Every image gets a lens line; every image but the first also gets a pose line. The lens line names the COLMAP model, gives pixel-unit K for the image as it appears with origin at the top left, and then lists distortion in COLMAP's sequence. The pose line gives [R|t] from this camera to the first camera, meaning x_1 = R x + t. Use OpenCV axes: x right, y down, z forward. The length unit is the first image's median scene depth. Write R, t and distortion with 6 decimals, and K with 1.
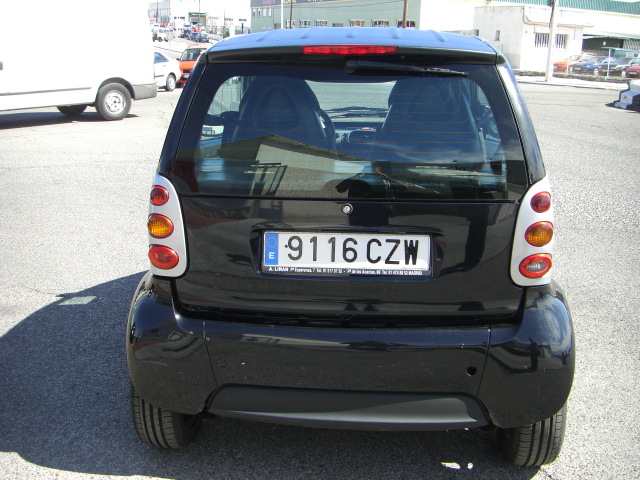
lens RADIAL K [[707.2, 0, 318.3], [0, 707.2, 241.7], [0, 0, 1]] dist [-0.142408, 0.000000]
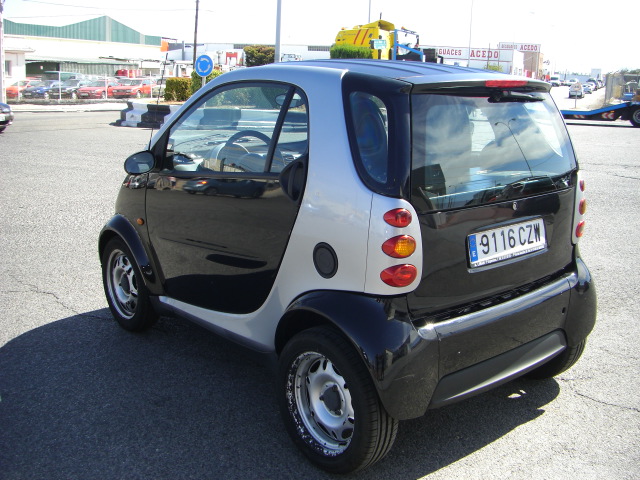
lens RADIAL K [[707.2, 0, 317.5], [0, 707.2, 240.0], [0, 0, 1]] dist [-0.142408, 0.000000]
pose [[0.701812, -0.158258, 0.694560, -1.074192], [0.183189, 0.982315, 0.038723, -0.098034], [-0.688405, 0.100060, 0.718392, 0.329395]]
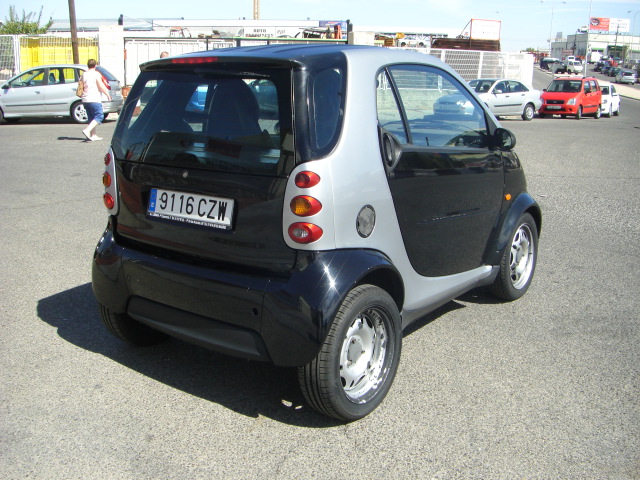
lens RADIAL K [[707.2, 0, 319.0], [0, 707.2, 240.6], [0, 0, 1]] dist [-0.142408, 0.000000]
pose [[0.846236, 0.120502, -0.519003, 0.964535], [-0.143126, 0.989698, -0.003579, 0.047943], [0.513225, 0.077311, 0.854765, -0.031729]]
